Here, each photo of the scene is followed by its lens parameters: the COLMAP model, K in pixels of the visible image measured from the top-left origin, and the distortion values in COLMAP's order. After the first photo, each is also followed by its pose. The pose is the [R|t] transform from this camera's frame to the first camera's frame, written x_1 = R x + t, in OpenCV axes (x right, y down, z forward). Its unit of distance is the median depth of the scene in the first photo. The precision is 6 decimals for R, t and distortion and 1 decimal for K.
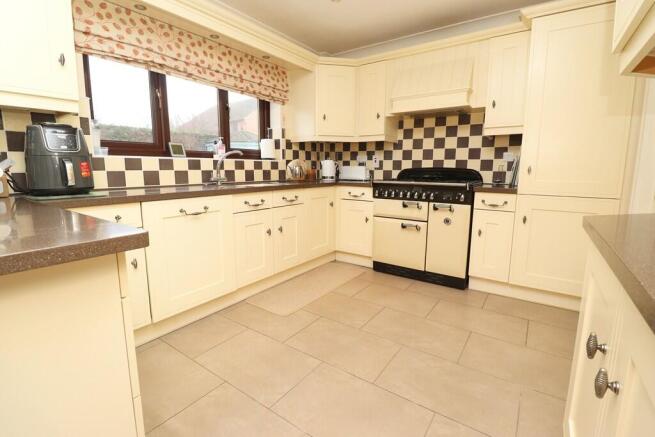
lens RADIAL K [[310.2, 0, 327.2], [0, 310.2, 216.4], [0, 0, 1]] dist [-0.013620, -0.001447]
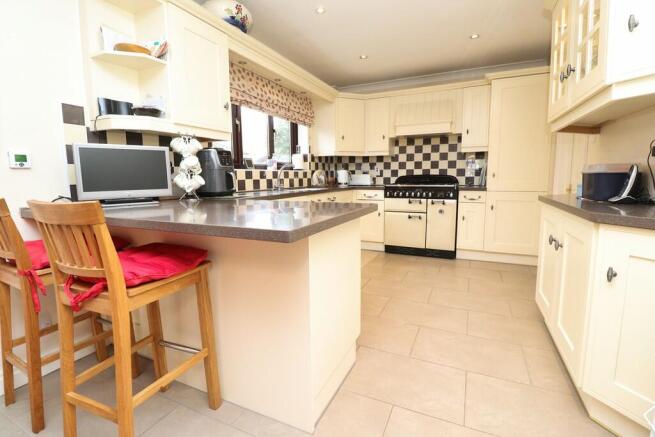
lens RADIAL K [[310.2, 0, 328.8], [0, 310.2, 216.6], [0, 0, 1]] dist [-0.013620, -0.001447]
pose [[0.984346, -0.038085, 0.172085, -0.338976], [0.042774, 0.998805, -0.023624, 0.046099], [-0.170980, 0.030615, 0.984799, -0.297420]]
